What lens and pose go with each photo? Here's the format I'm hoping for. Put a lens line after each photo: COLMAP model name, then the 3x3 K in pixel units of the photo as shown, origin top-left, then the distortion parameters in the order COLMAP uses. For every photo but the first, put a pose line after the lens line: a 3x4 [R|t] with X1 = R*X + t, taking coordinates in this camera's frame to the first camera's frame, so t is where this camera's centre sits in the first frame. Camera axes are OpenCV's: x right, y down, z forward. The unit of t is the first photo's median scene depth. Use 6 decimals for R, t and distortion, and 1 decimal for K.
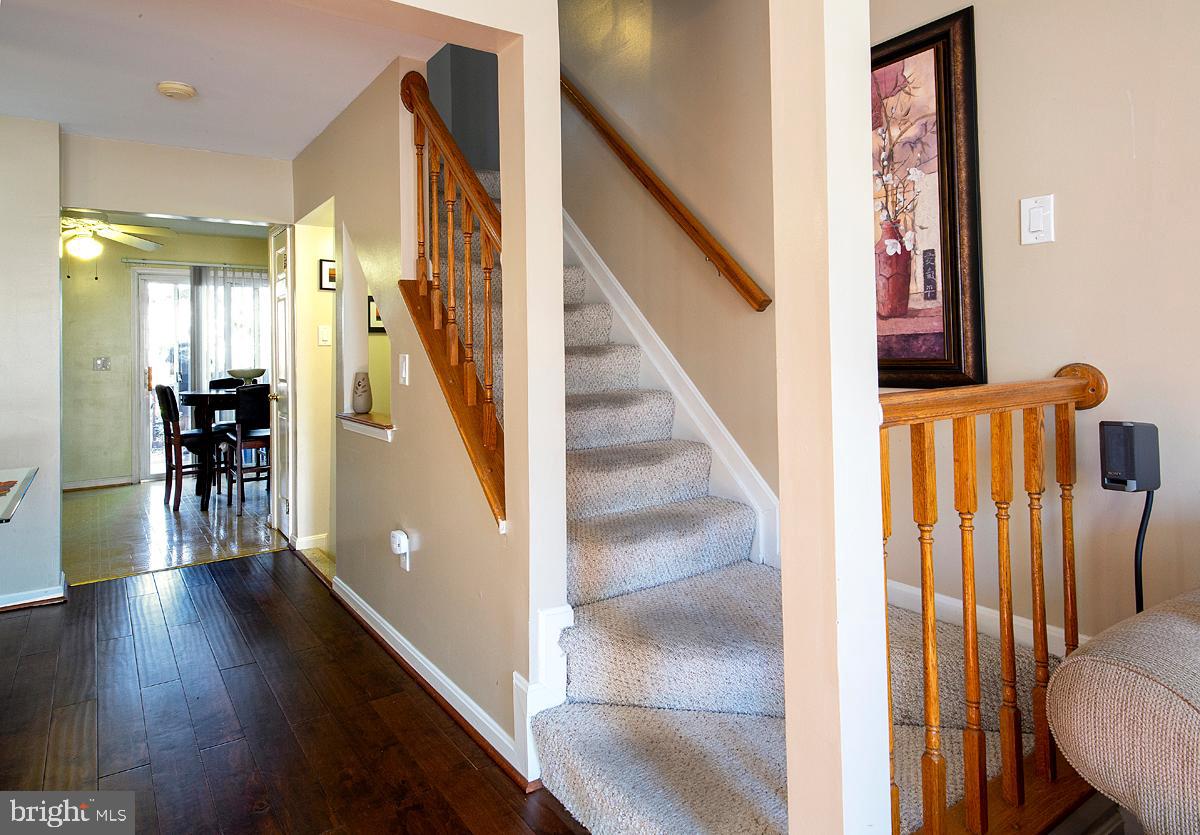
lens RADIAL K [[745.9, 0, 596.9], [0, 745.9, 343.8], [0, 0, 1]] dist [0.041354, -0.000742]
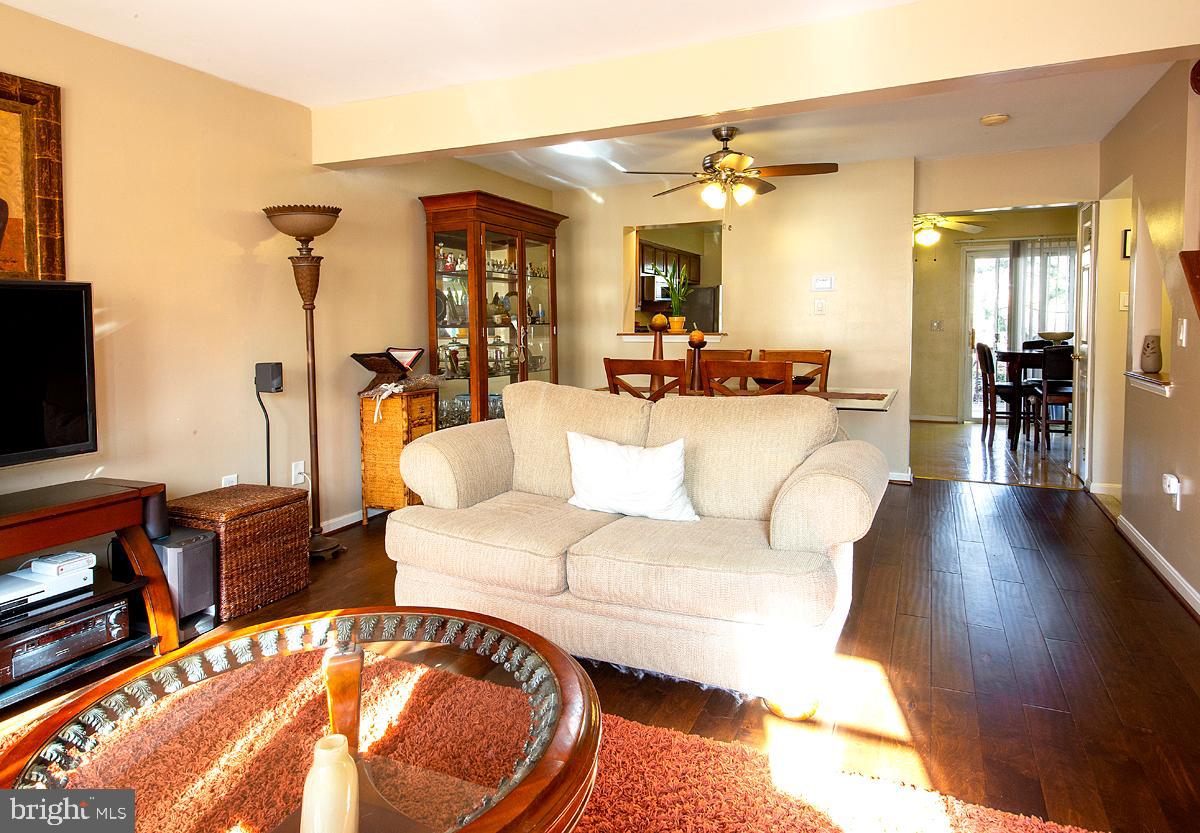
lens RADIAL K [[688.9, 0, 599.2], [0, 688.9, 364.2], [0, 0, 1]] dist [0.003359, 0.000161]
pose [[0.510859, 0.056522, -0.857804, 0.073585], [0.012203, 0.997259, 0.072978, -0.001665], [0.859578, -0.047749, 0.508769, -0.109248]]
